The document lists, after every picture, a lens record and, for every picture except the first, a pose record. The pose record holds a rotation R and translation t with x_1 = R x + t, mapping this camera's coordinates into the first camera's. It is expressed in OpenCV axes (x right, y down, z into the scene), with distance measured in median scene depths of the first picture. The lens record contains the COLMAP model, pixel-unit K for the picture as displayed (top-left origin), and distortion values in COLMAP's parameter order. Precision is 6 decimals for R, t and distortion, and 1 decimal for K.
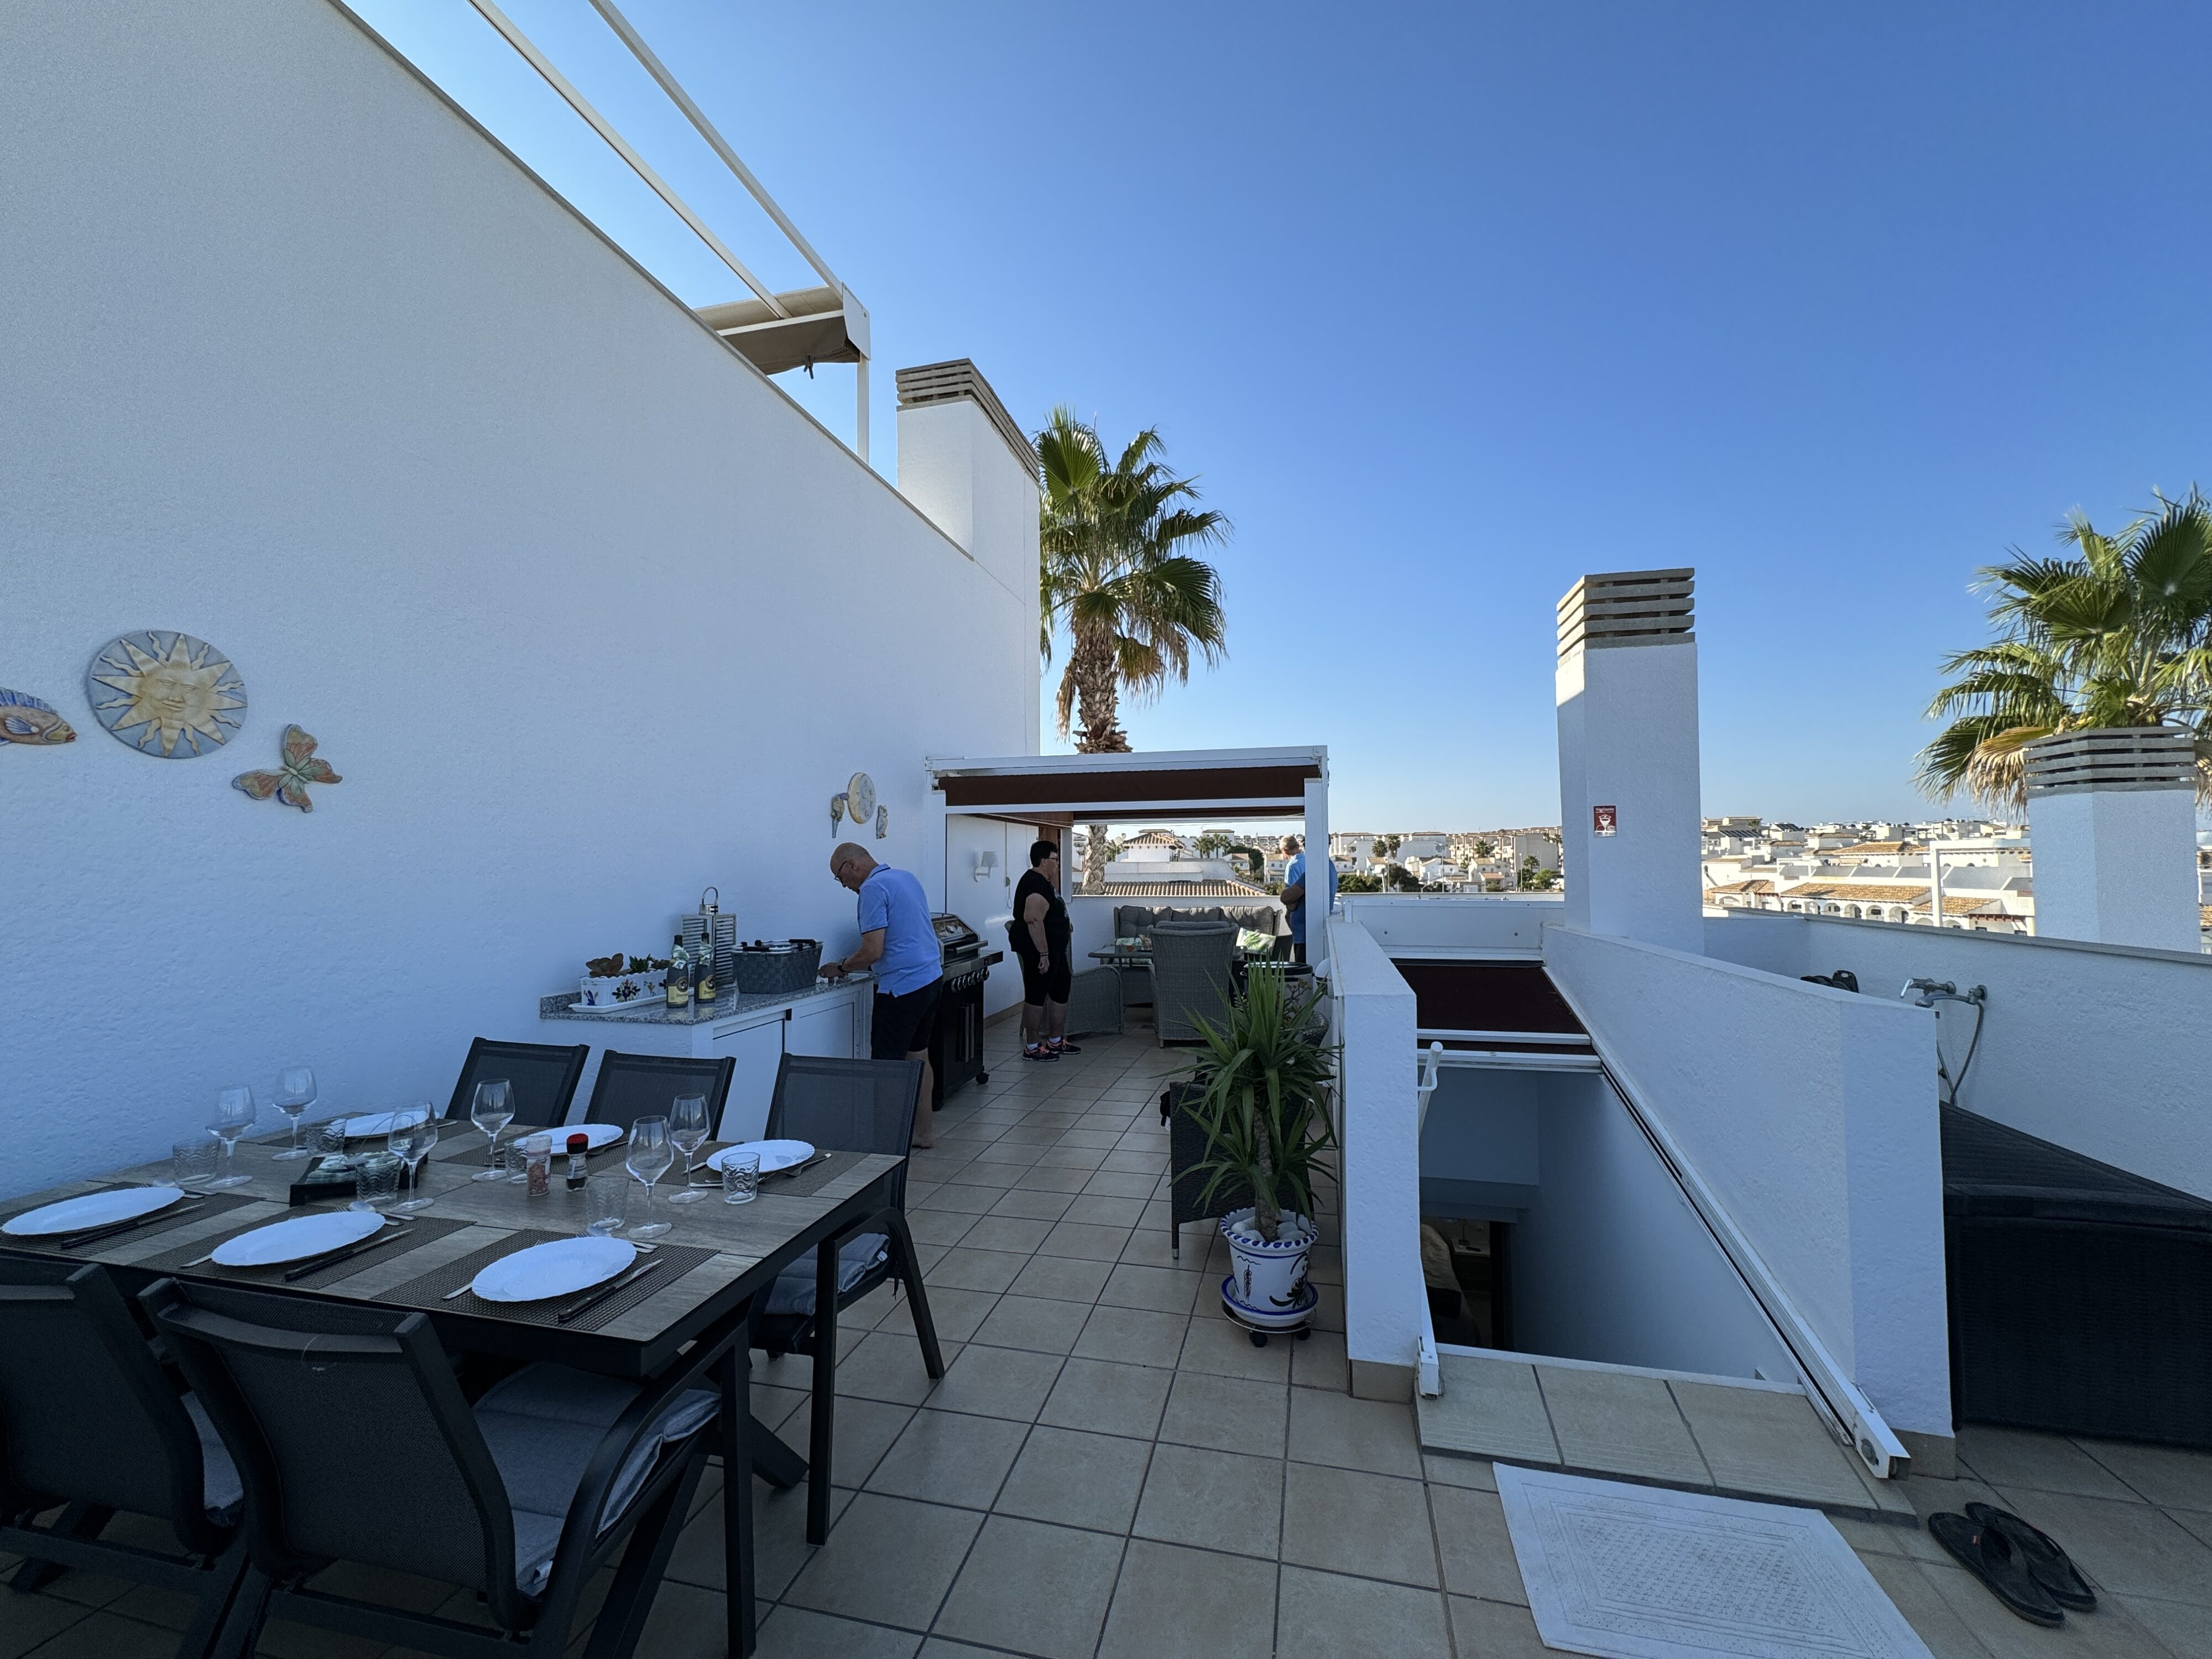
lens RADIAL K [[880.1, 0, 1106.9], [0, 880.1, 834.6], [0, 0, 1]] dist [-0.004120, 0.000883]
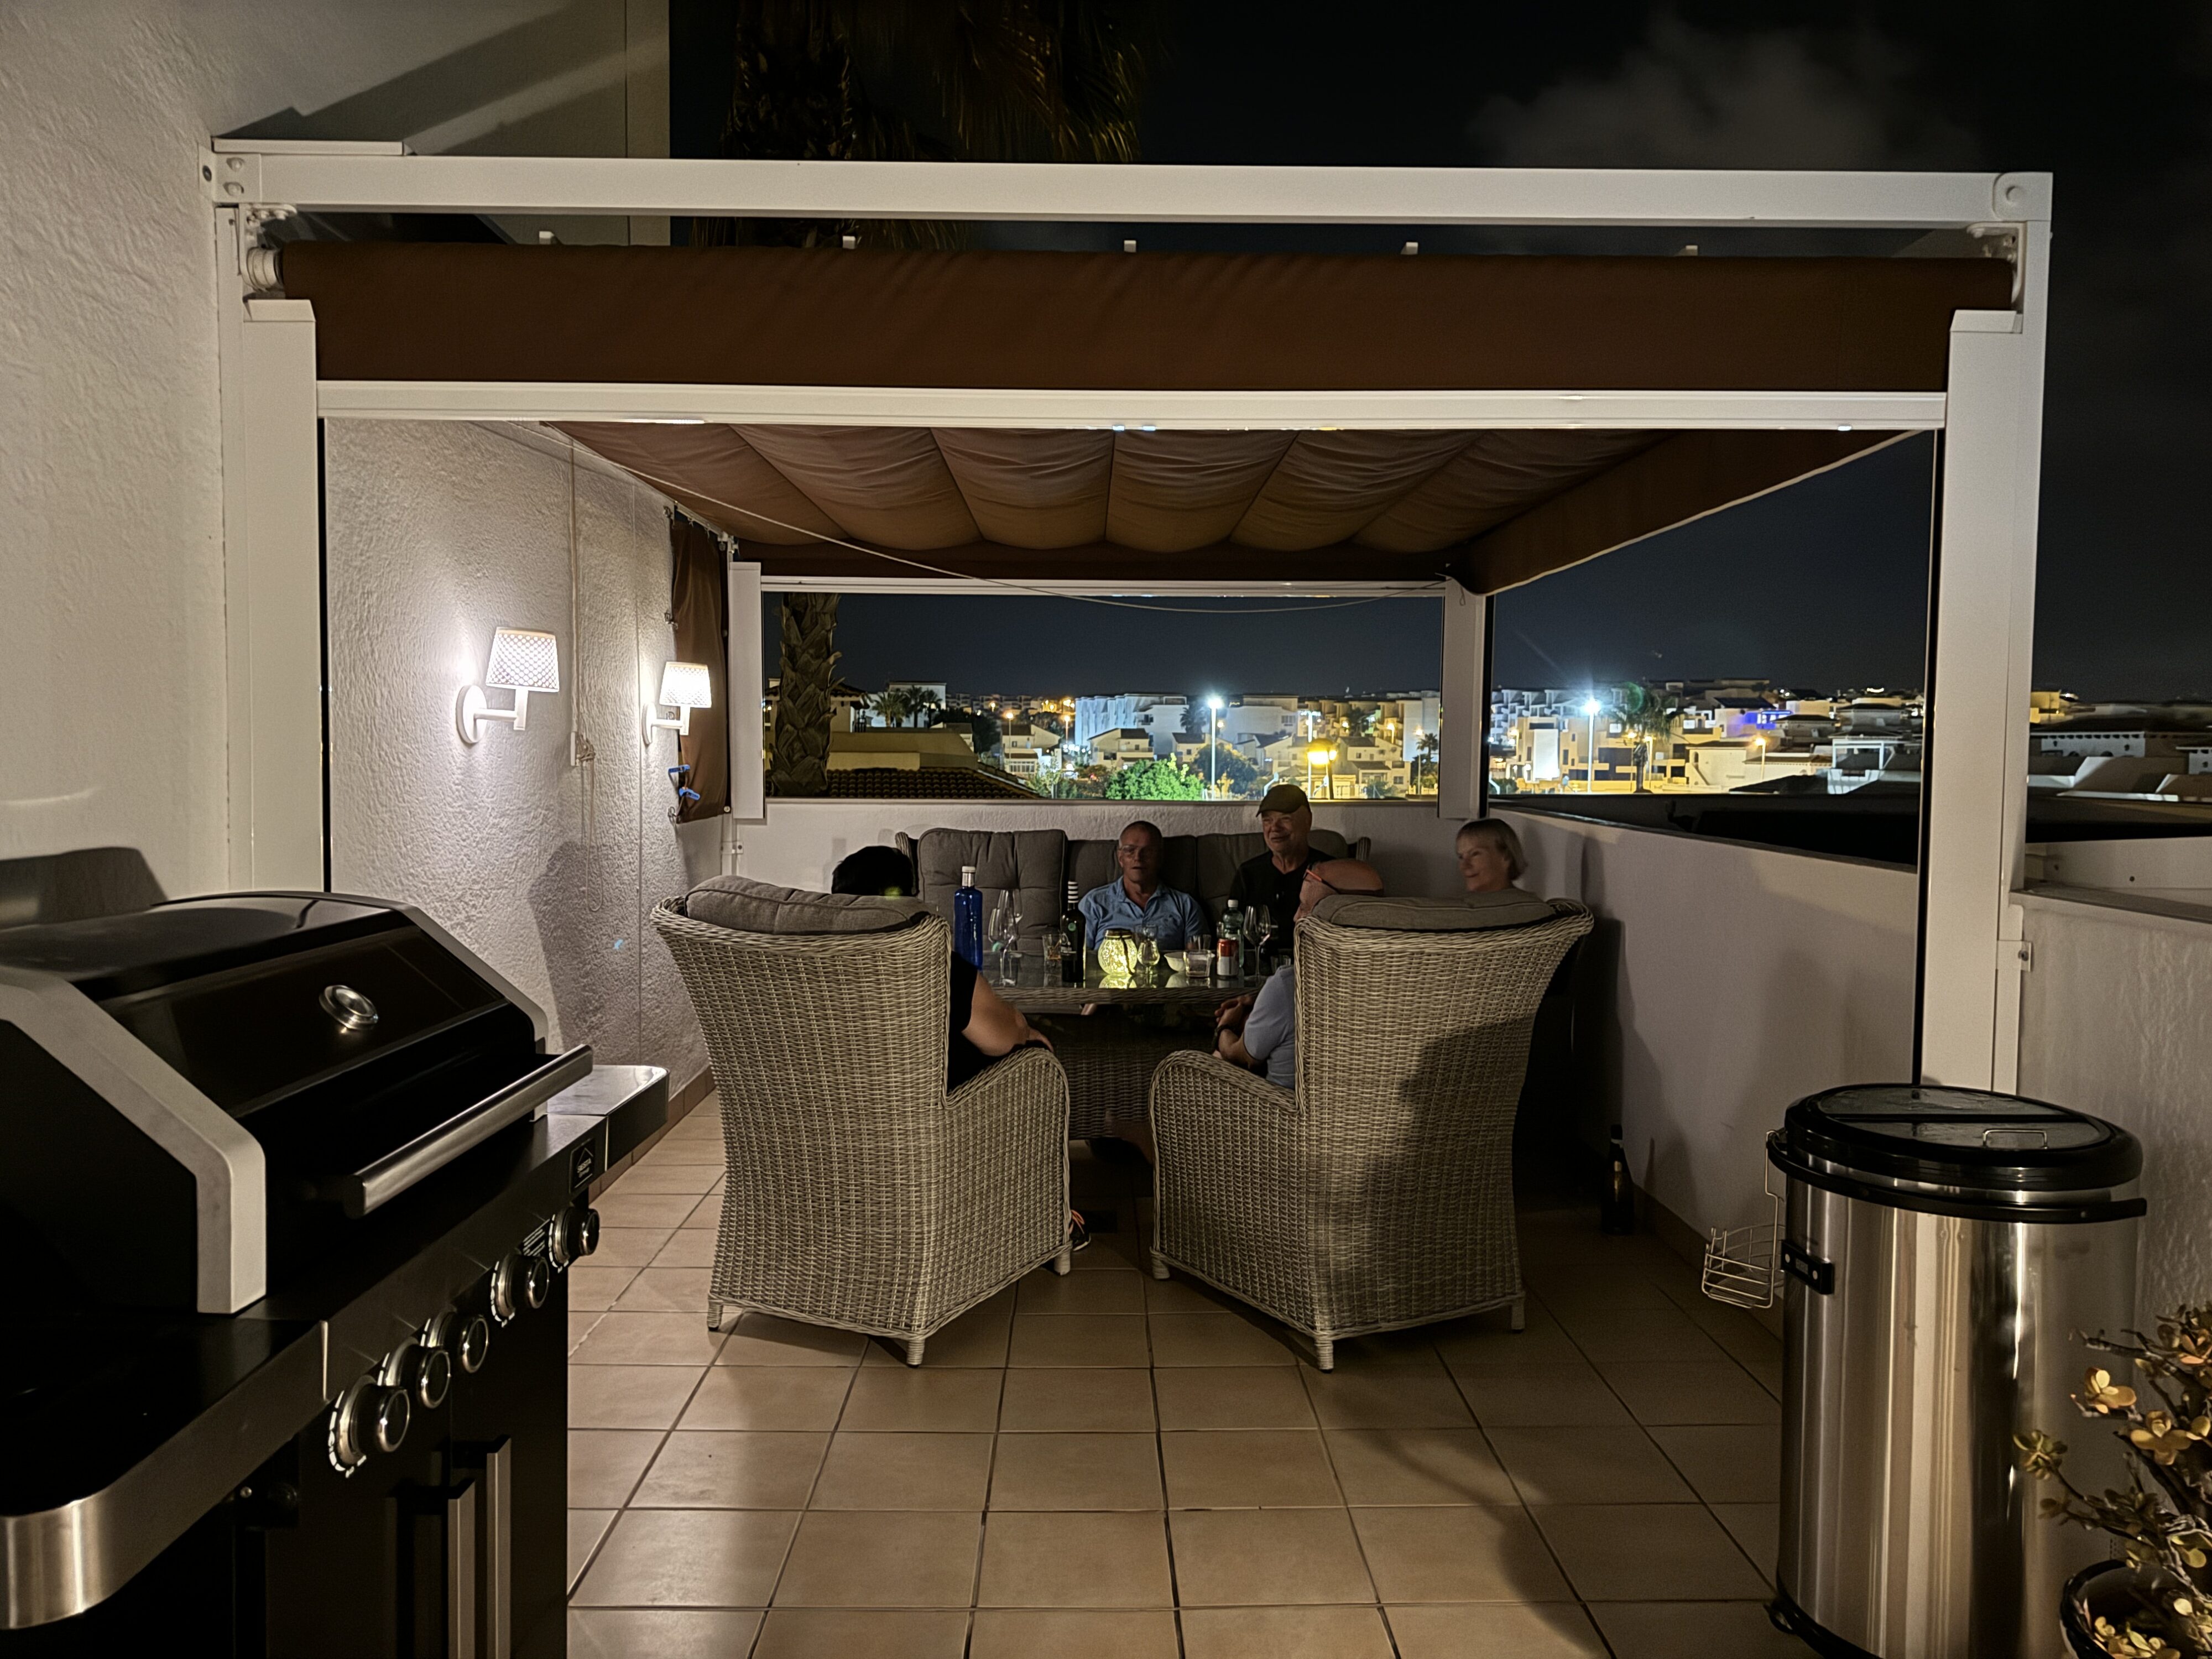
lens RADIAL K [[1554.1, 0, 1104.4], [0, 1554.1, 832.1], [0, 0, 1]] dist [0.037487, -0.034507]
pose [[0.968424, -0.001882, 0.249300, -0.172498], [-0.020844, 0.995859, 0.088487, 0.072158], [-0.248434, -0.090890, 0.964375, 1.055589]]
